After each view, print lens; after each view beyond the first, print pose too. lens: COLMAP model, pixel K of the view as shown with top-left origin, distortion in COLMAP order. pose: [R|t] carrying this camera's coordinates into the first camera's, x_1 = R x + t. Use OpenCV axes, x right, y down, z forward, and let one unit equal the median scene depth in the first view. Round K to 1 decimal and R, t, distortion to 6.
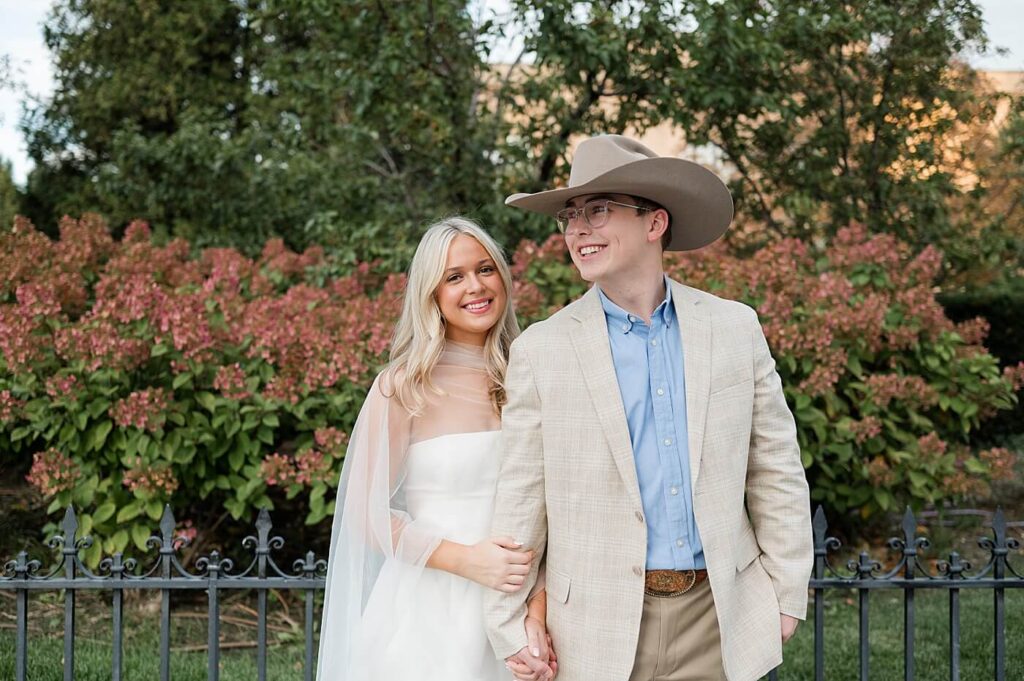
lens RADIAL K [[1505.4, 0, 510.4], [0, 1505.4, 381.3], [0, 0, 1]] dist [0.011823, 0.019020]
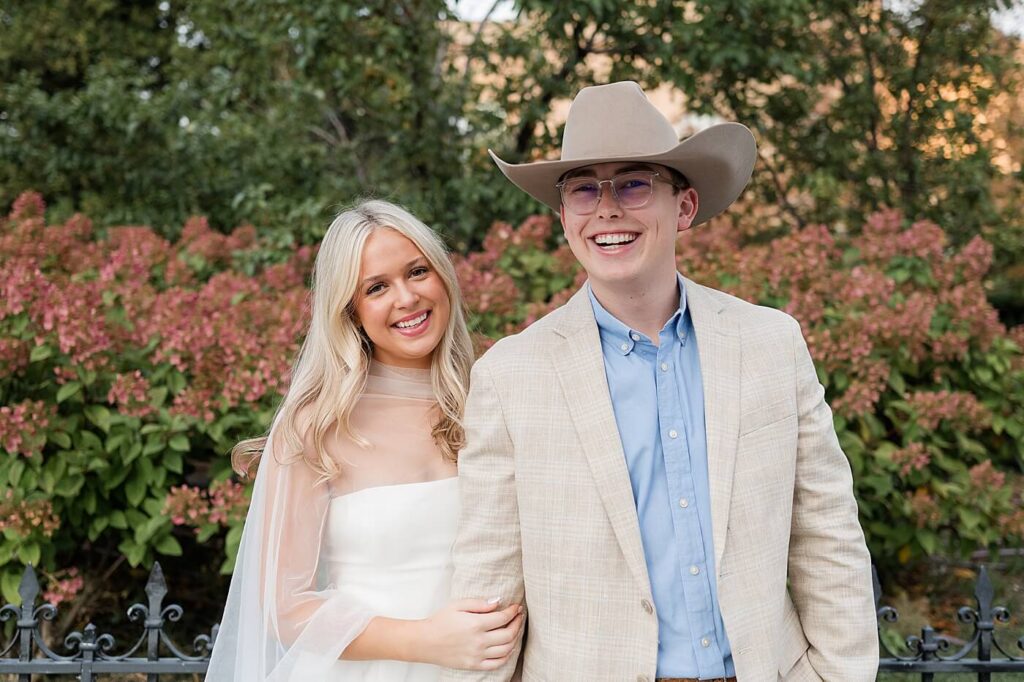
lens RADIAL K [[1507.4, 0, 499.9], [0, 1507.4, 341.1], [0, 0, 1]] dist [0.011081, 0.018565]
pose [[0.999761, 0.013102, 0.017489, -0.003096], [-0.012849, 0.999813, -0.014485, -0.016322], [-0.017676, 0.014257, 0.999742, 0.169534]]
